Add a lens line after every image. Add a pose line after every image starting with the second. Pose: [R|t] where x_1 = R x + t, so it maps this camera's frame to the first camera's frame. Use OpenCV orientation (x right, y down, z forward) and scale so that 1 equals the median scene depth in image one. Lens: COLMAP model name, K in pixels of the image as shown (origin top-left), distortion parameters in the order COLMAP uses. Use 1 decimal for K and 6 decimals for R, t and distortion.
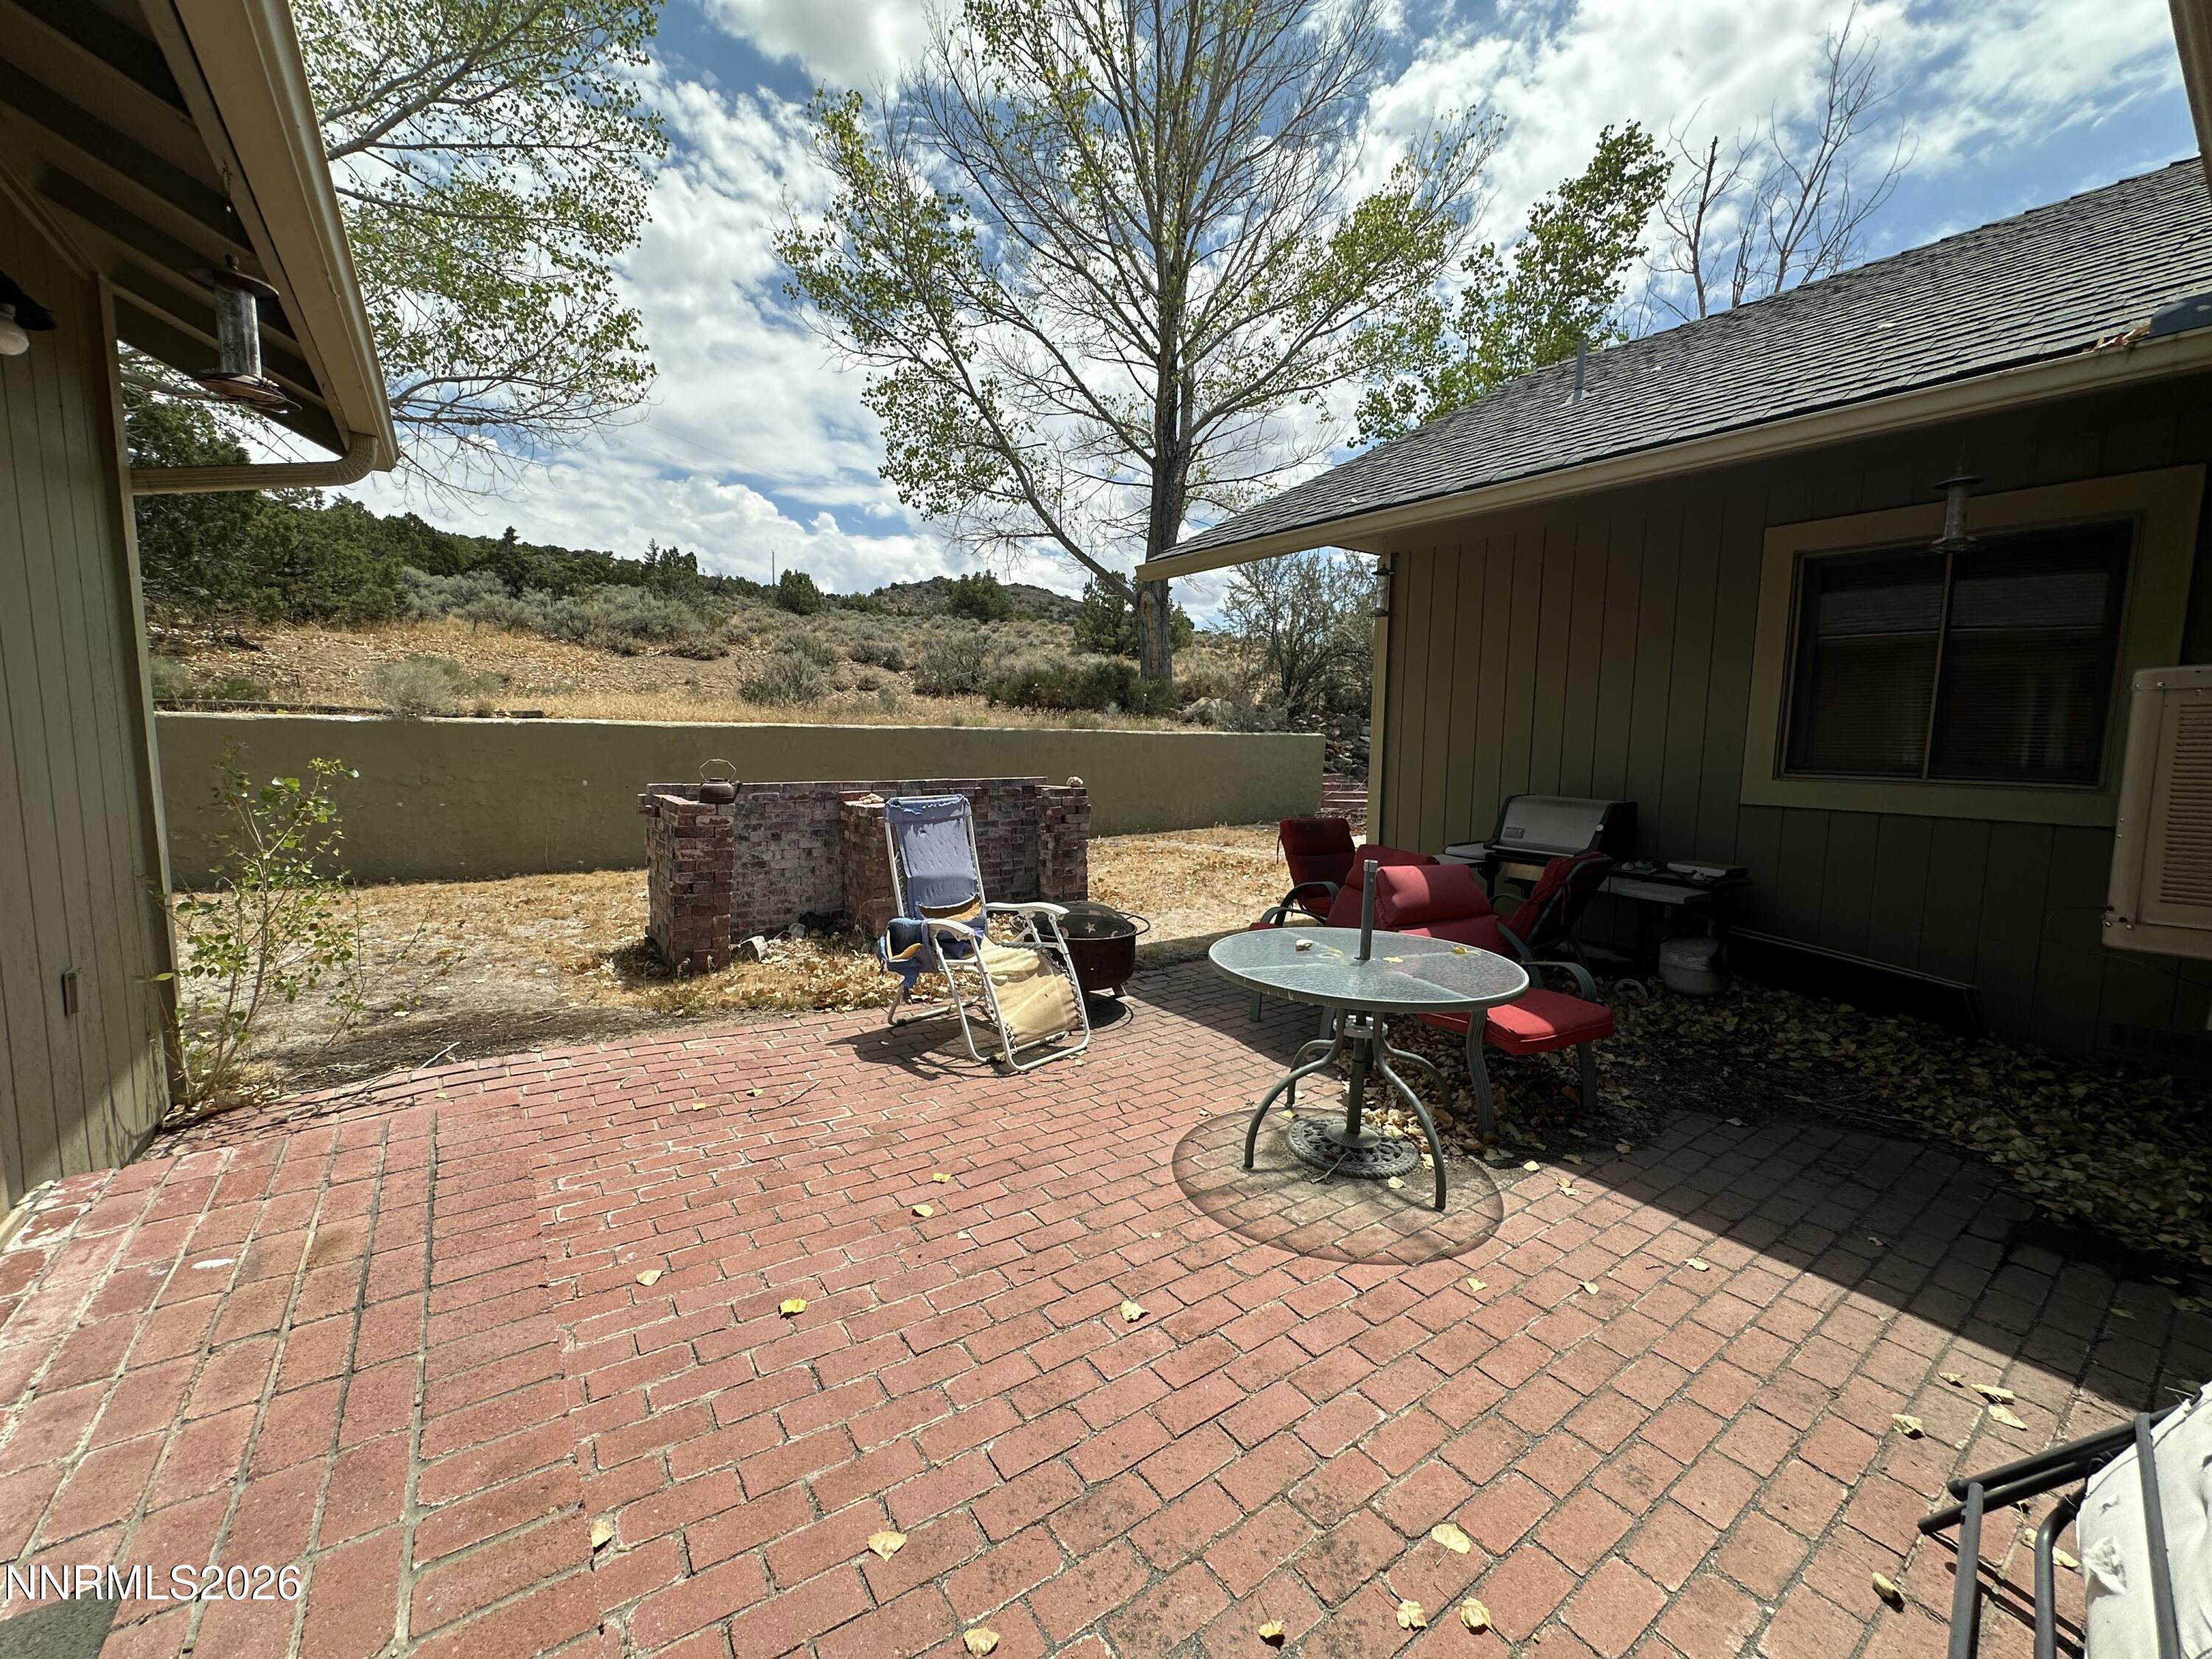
lens RADIAL K [[885.7, 0, 1109.3], [0, 885.7, 826.6], [0, 0, 1]] dist [-0.002348, 0.000629]
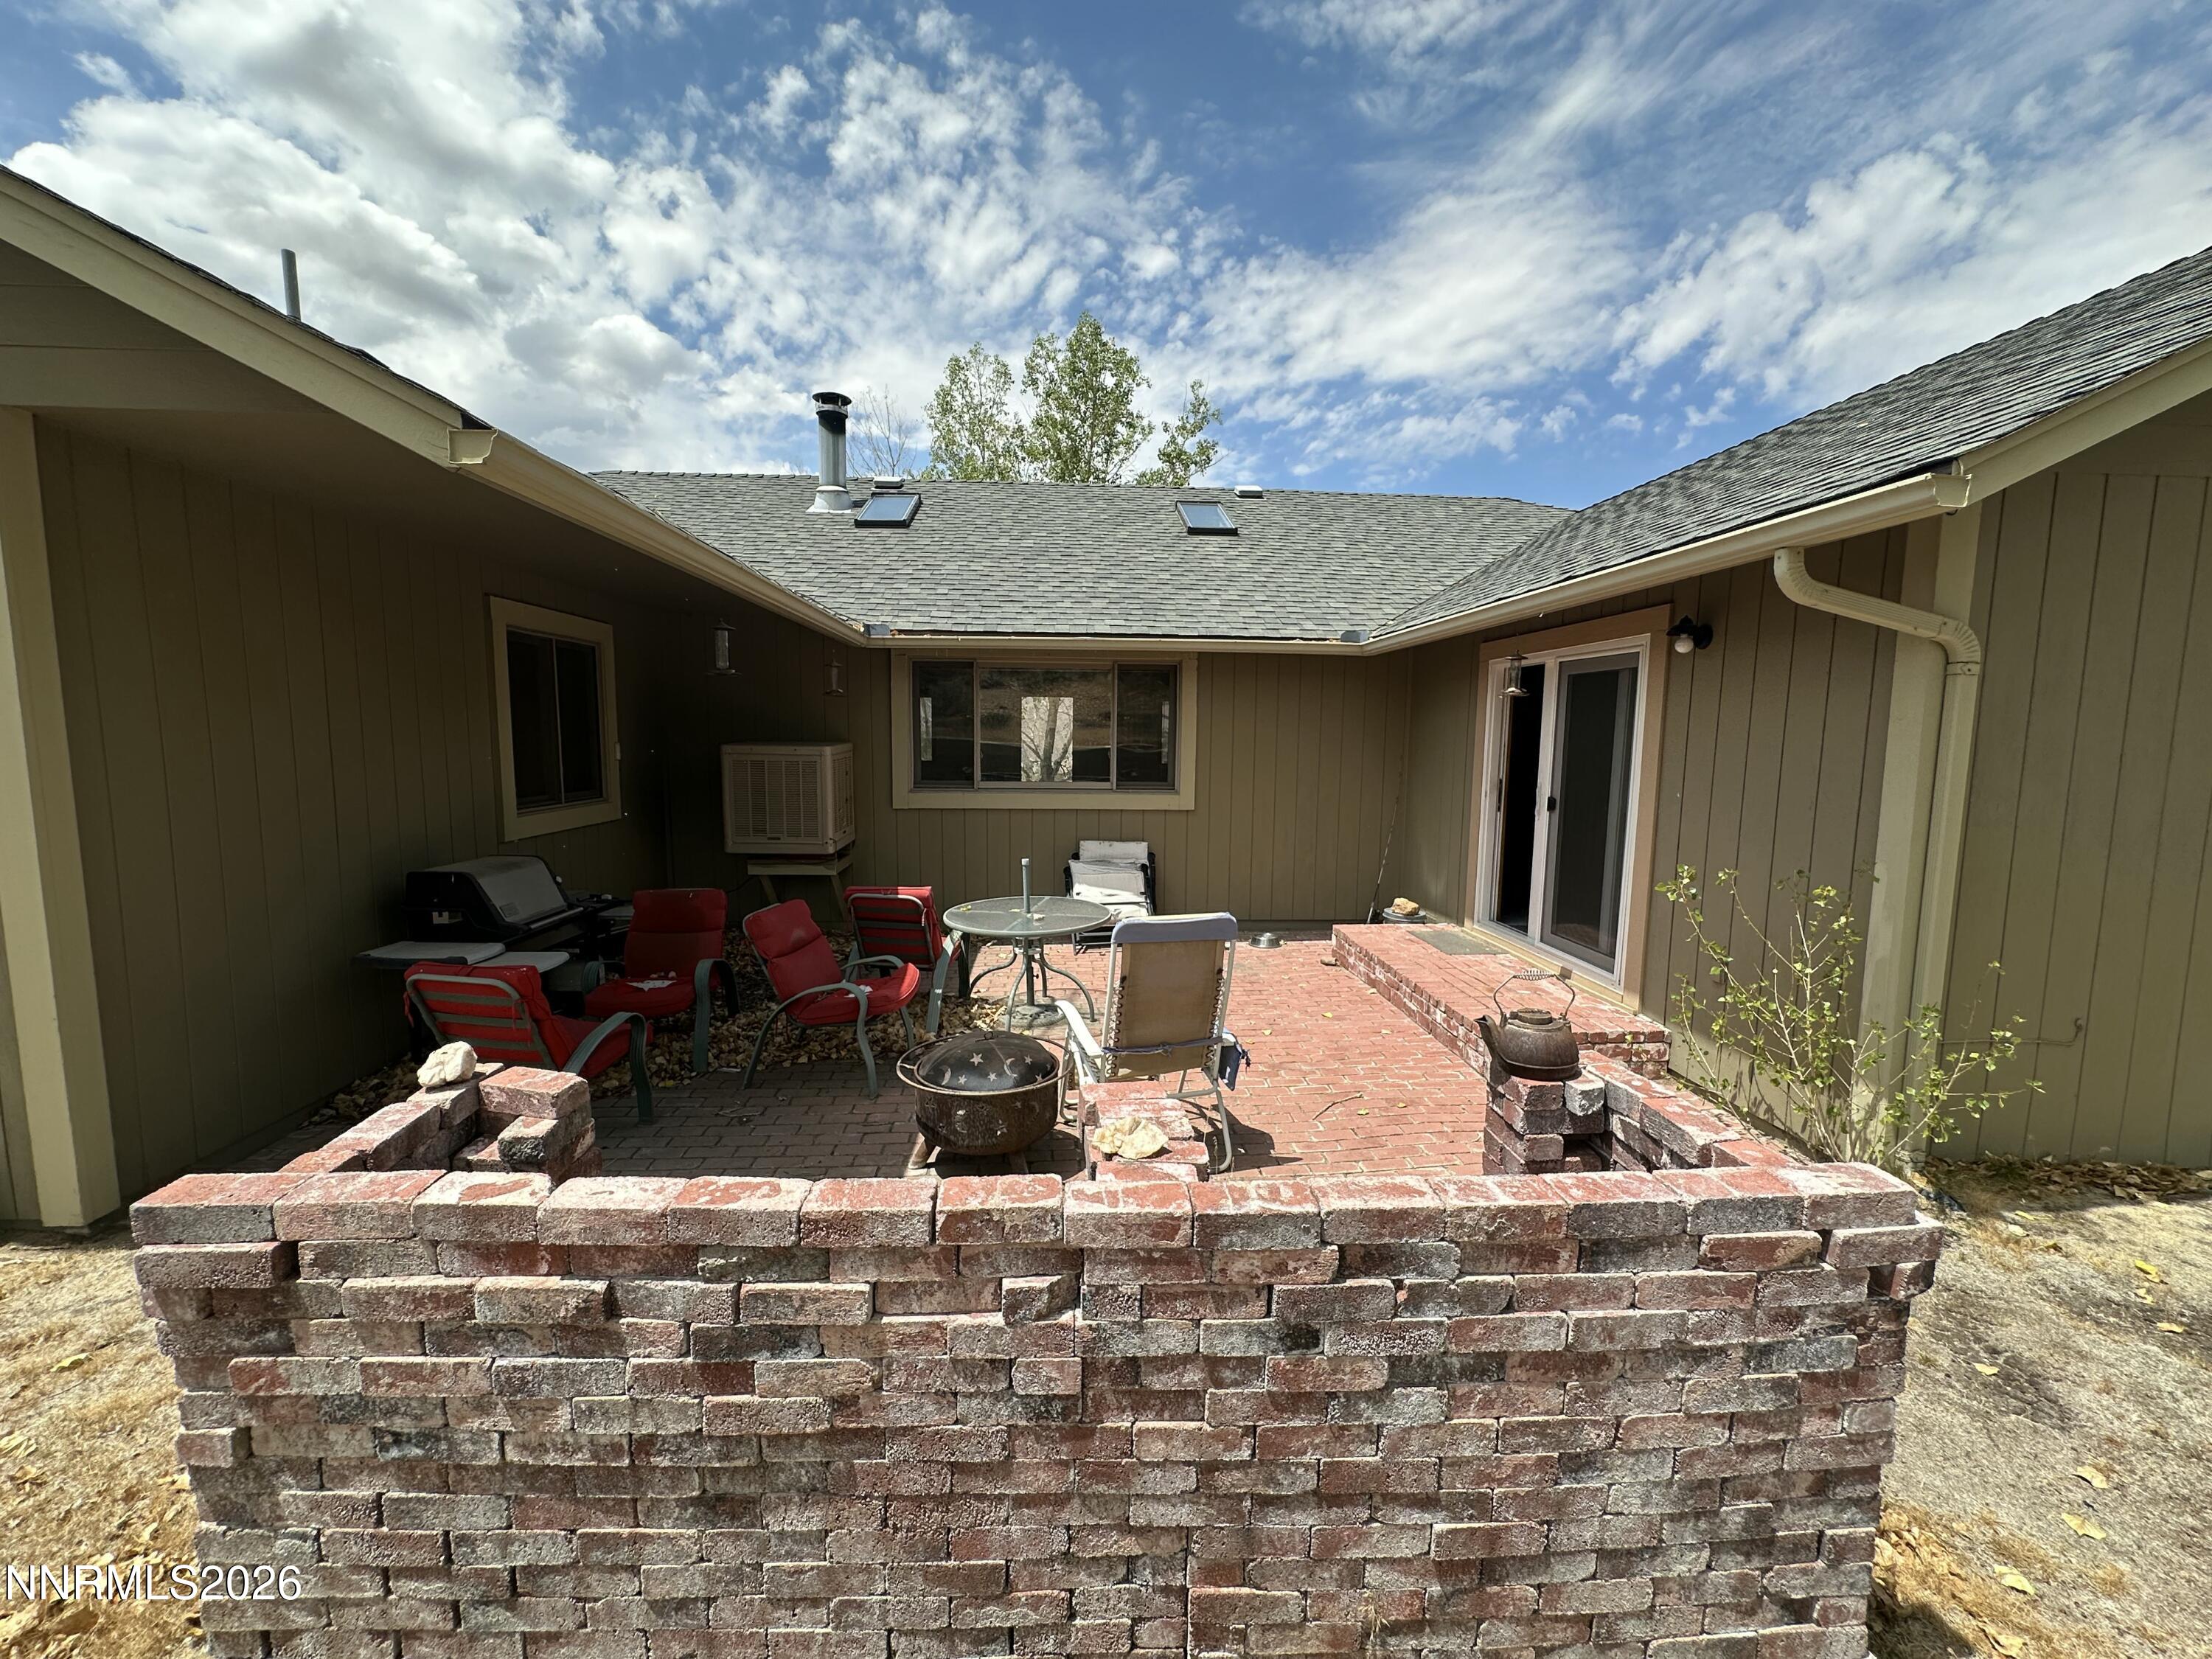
lens RADIAL K [[885.7, 0, 1109.3], [0, 885.7, 826.6], [0, 0, 1]] dist [-0.002348, 0.000629]
pose [[-0.845693, -0.083287, 0.527131, -0.146379], [0.031684, 0.978169, 0.205383, -0.071698], [-0.532729, 0.190392, -0.824591, 0.433373]]
